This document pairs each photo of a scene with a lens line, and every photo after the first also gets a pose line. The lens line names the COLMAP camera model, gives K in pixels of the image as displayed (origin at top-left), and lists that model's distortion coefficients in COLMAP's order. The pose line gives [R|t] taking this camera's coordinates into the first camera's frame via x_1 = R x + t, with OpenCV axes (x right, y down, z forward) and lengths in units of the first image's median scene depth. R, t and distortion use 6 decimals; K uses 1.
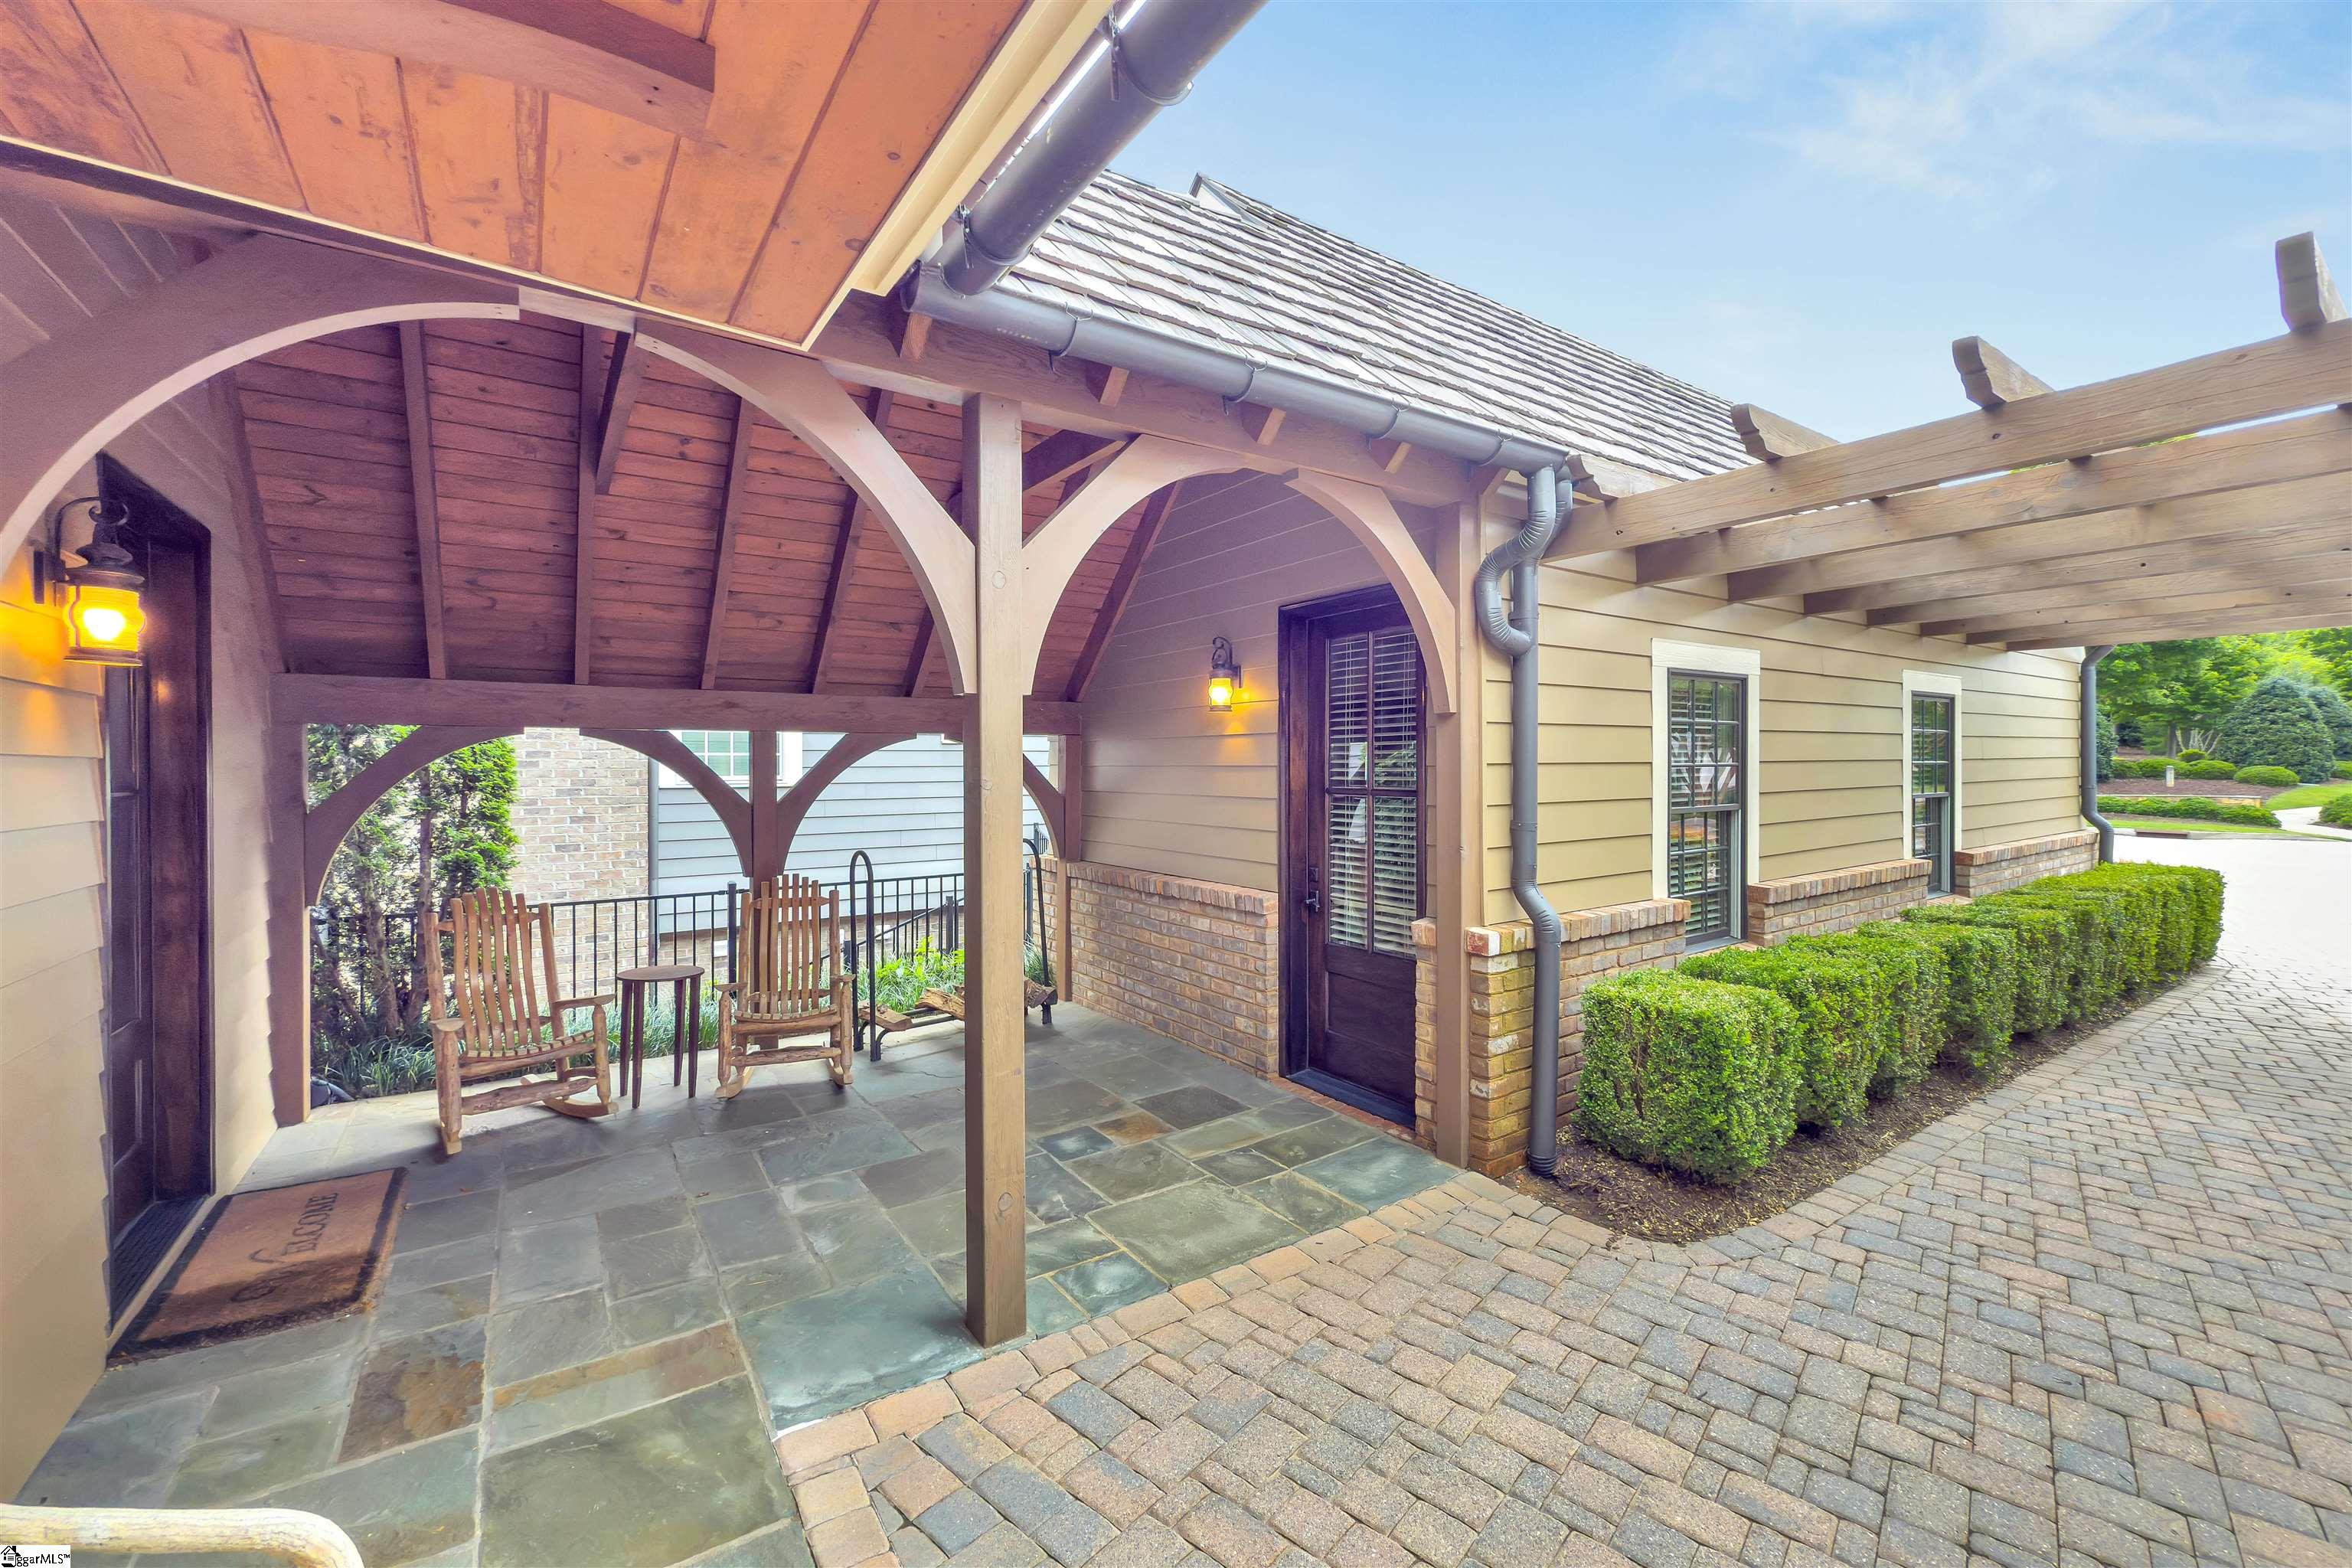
lens RADIAL K [[961.0, 0, 1182.5], [0, 961.0, 767.7], [0, 0, 1]] dist [-0.001039, 0.000121]
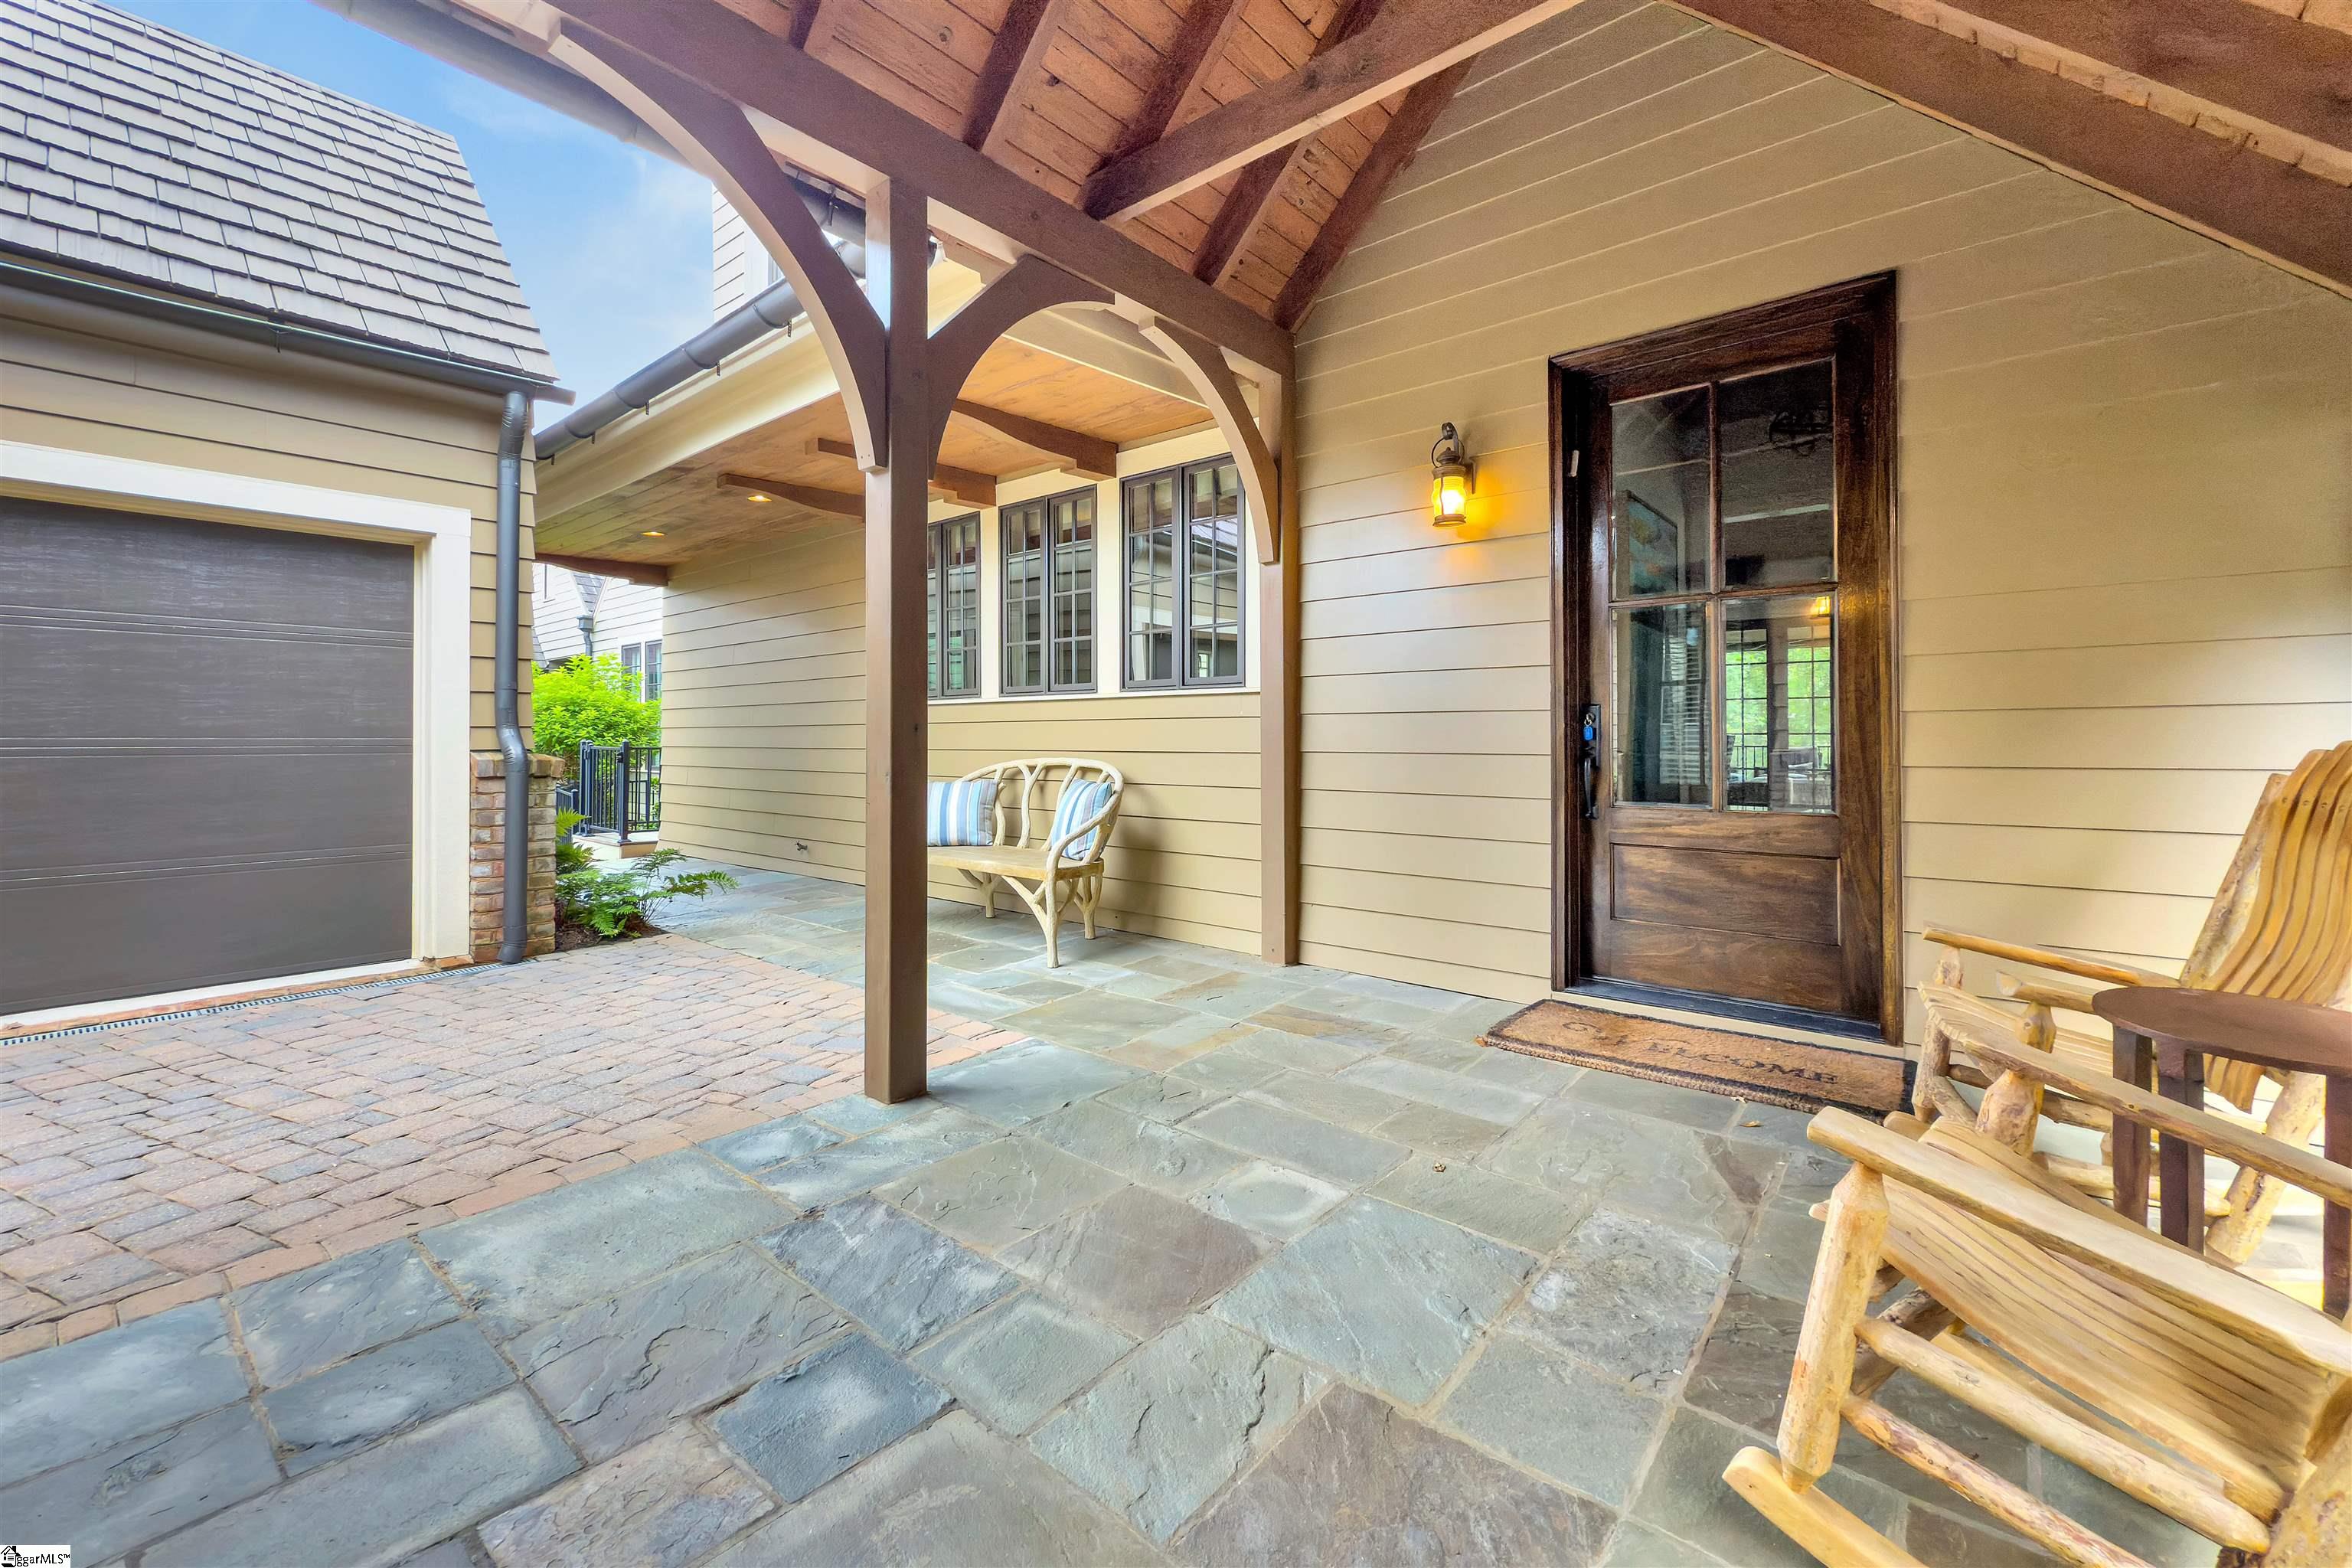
lens RADIAL K [[961.0, 0, 1182.5], [0, 961.0, 767.7], [0, 0, 1]] dist [-0.001039, 0.000121]
pose [[-0.965099, 0.021522, -0.260998, -0.179143], [0.011940, 0.999197, 0.038245, 0.156411], [0.261612, 0.033794, -0.964581, 1.644853]]
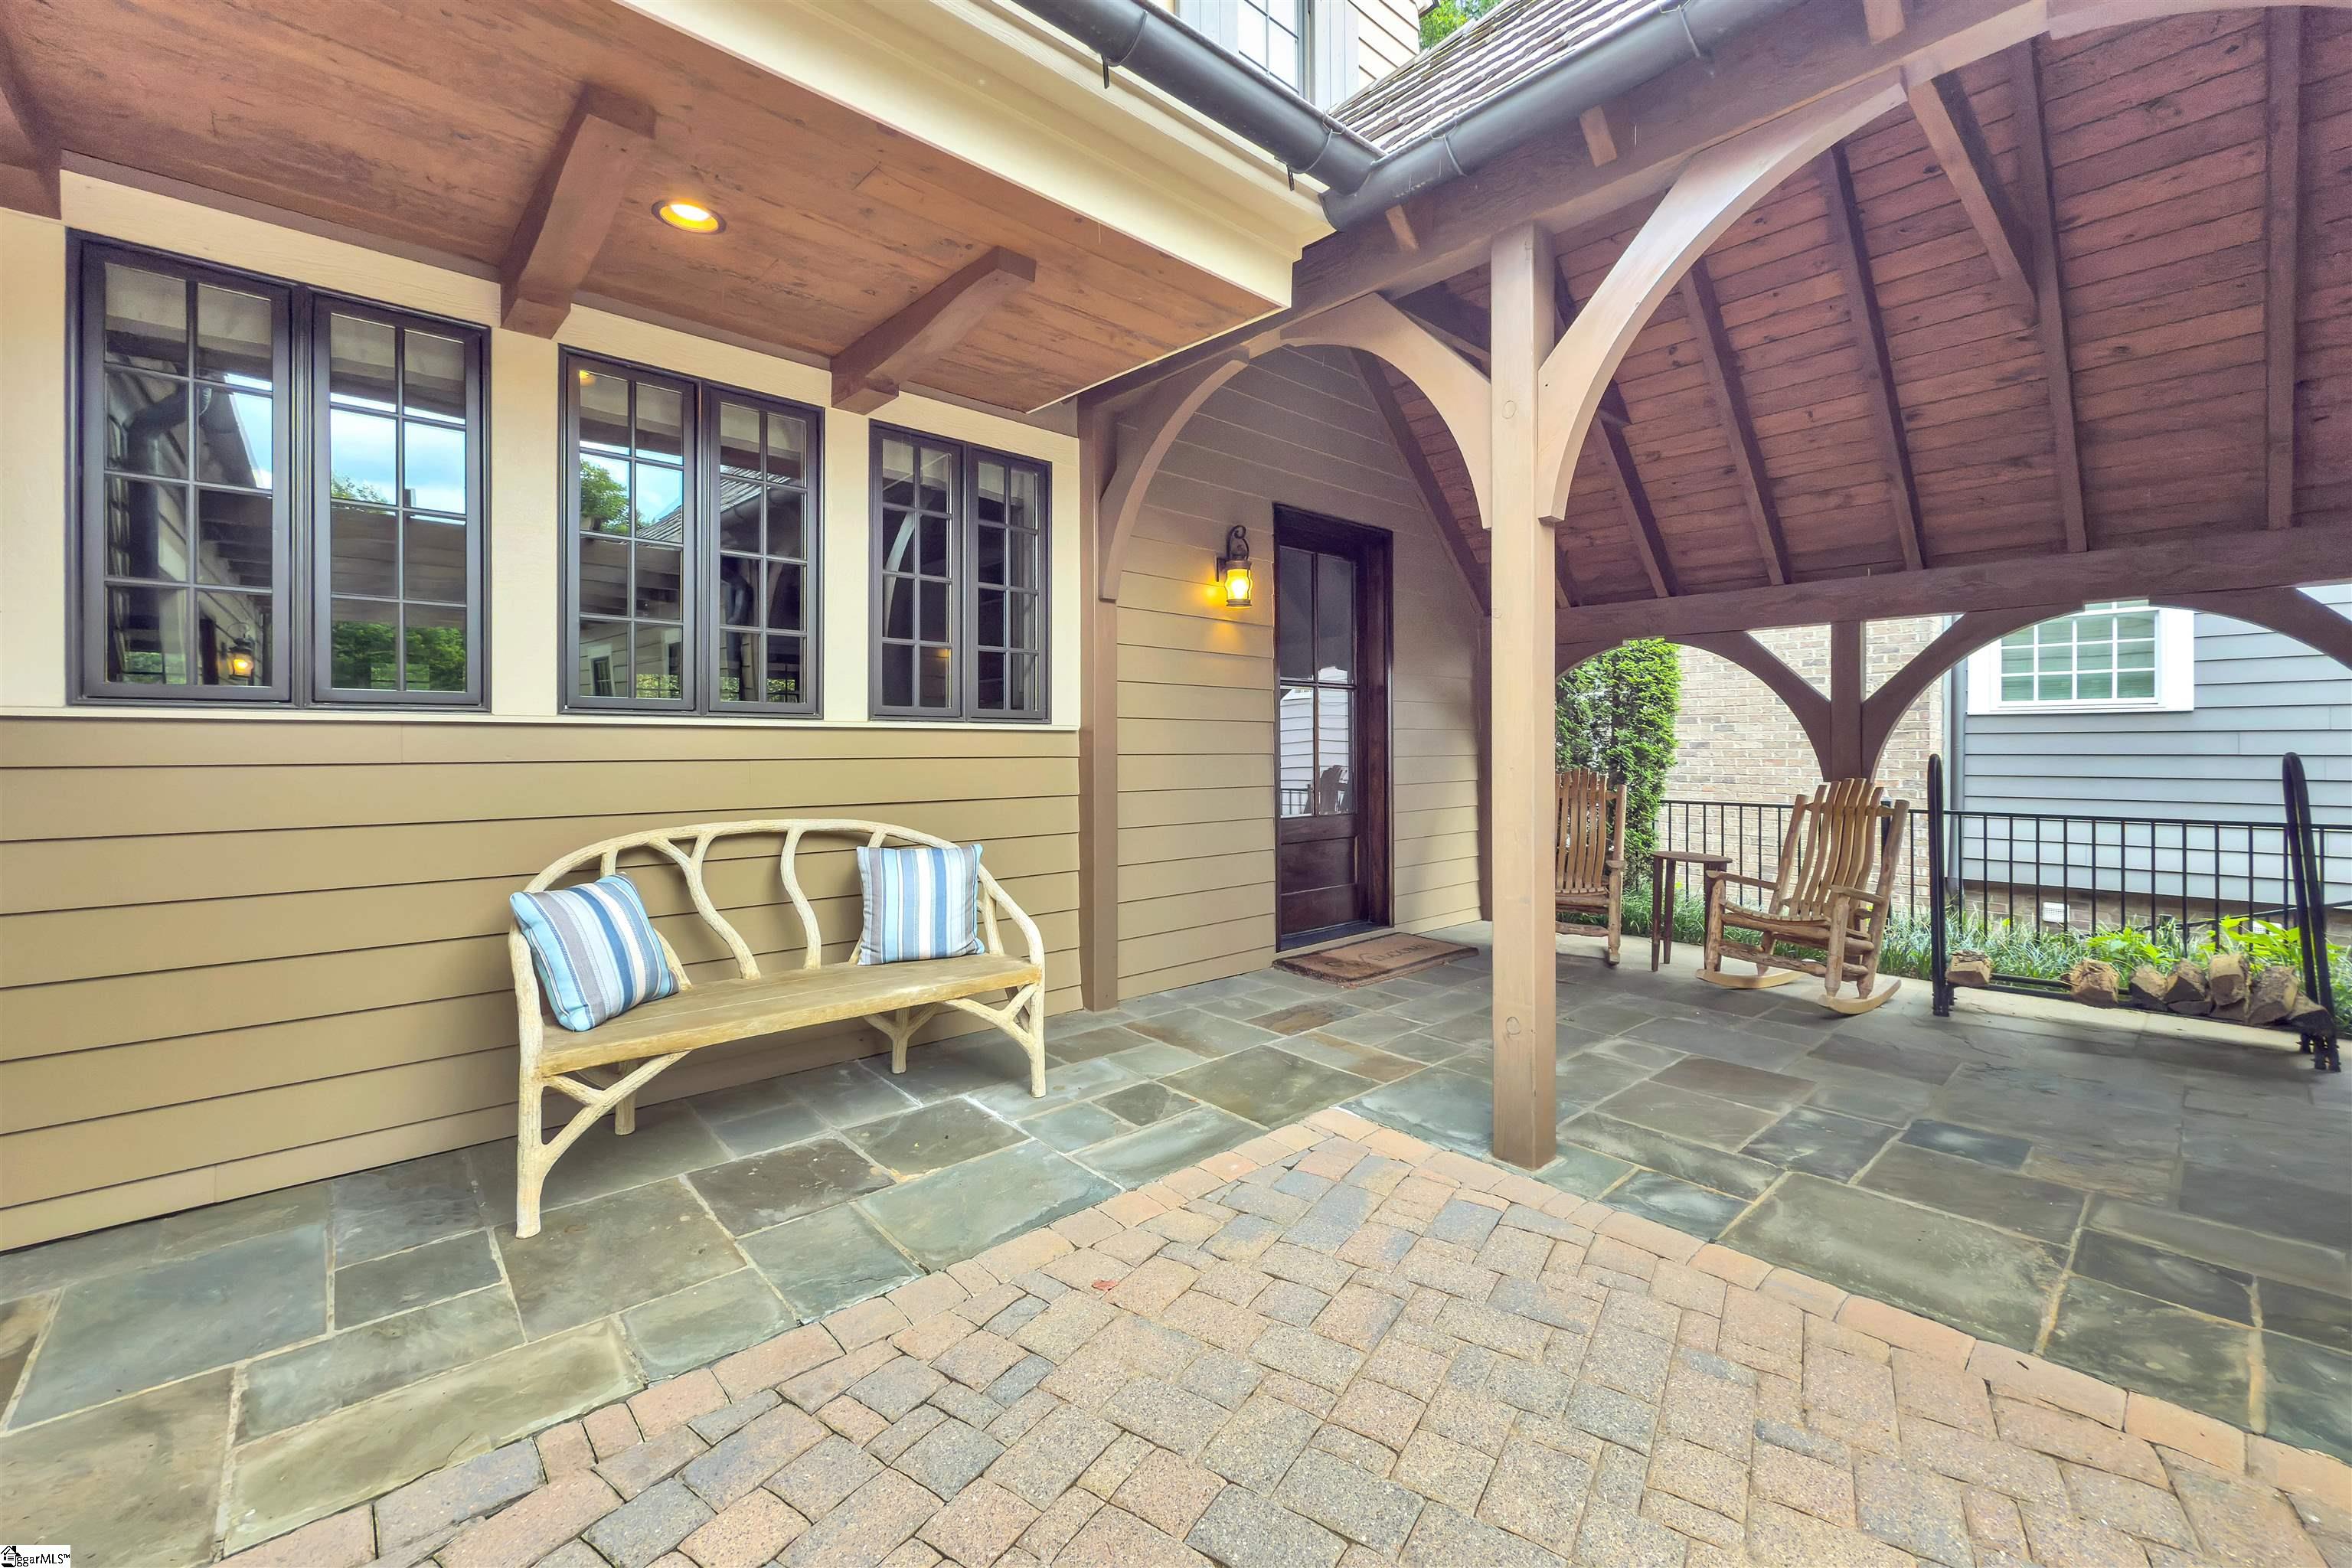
lens RADIAL K [[961.0, 0, 1182.5], [0, 961.0, 767.7], [0, 0, 1]] dist [-0.001039, 0.000121]
pose [[0.132002, 0.025377, -0.990925, 0.595688], [-0.001856, 0.999677, 0.025354, 0.120664], [0.991248, -0.001508, 0.132007, 0.408328]]
